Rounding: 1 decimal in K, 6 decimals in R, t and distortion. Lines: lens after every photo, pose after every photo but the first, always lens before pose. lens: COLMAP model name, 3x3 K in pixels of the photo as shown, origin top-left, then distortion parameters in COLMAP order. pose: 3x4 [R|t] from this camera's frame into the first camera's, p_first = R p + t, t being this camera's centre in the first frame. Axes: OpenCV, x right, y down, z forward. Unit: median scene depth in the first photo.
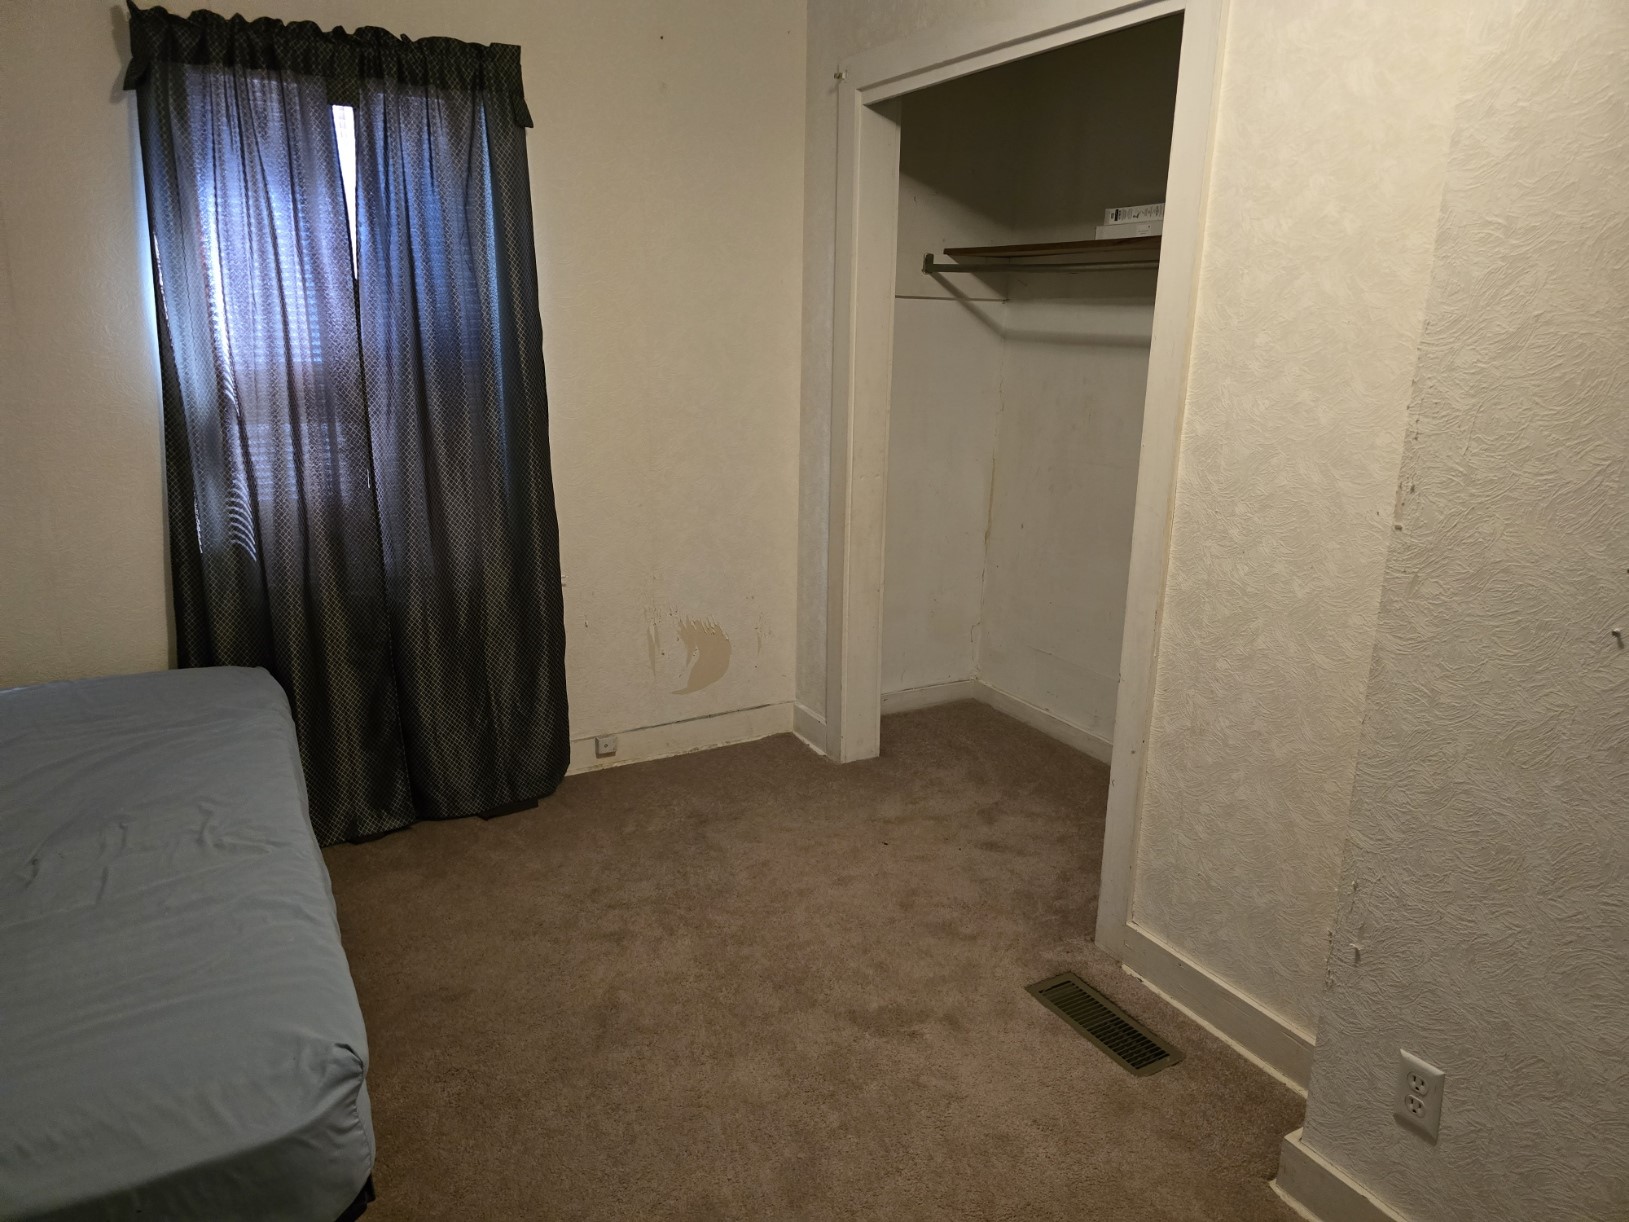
lens RADIAL K [[1061.1, 0, 814.5], [0, 1061.1, 611.0], [0, 0, 1]] dist [0.023275, -0.041532]
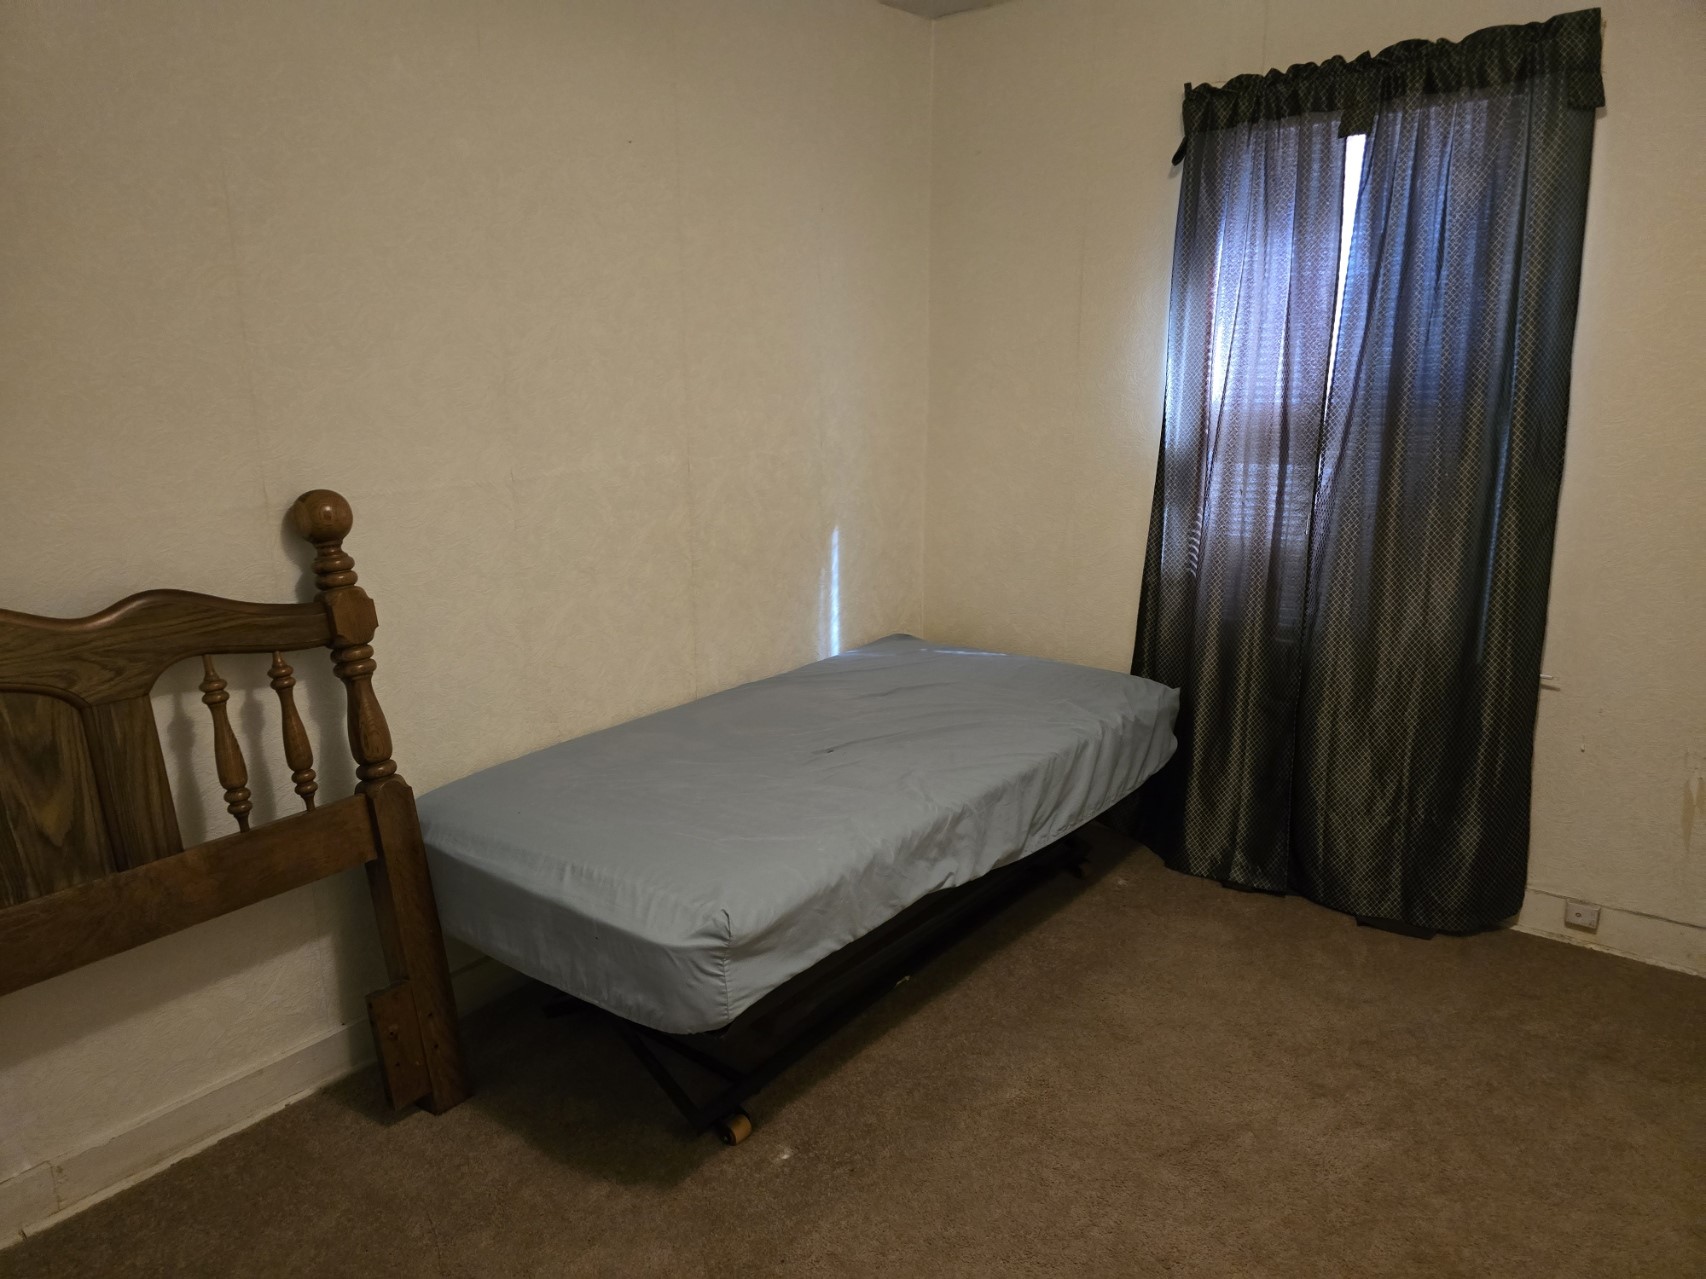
lens RADIAL K [[1150.0, 0, 853.0], [0, 1150.0, 639.5], [0, 0, 1]] dist [0.008267, 0.001367]
pose [[0.381357, 0.188153, -0.905078, 0.386481], [-0.213042, 0.970601, 0.112008, -0.054155], [0.899544, 0.150105, 0.410230, 0.227271]]
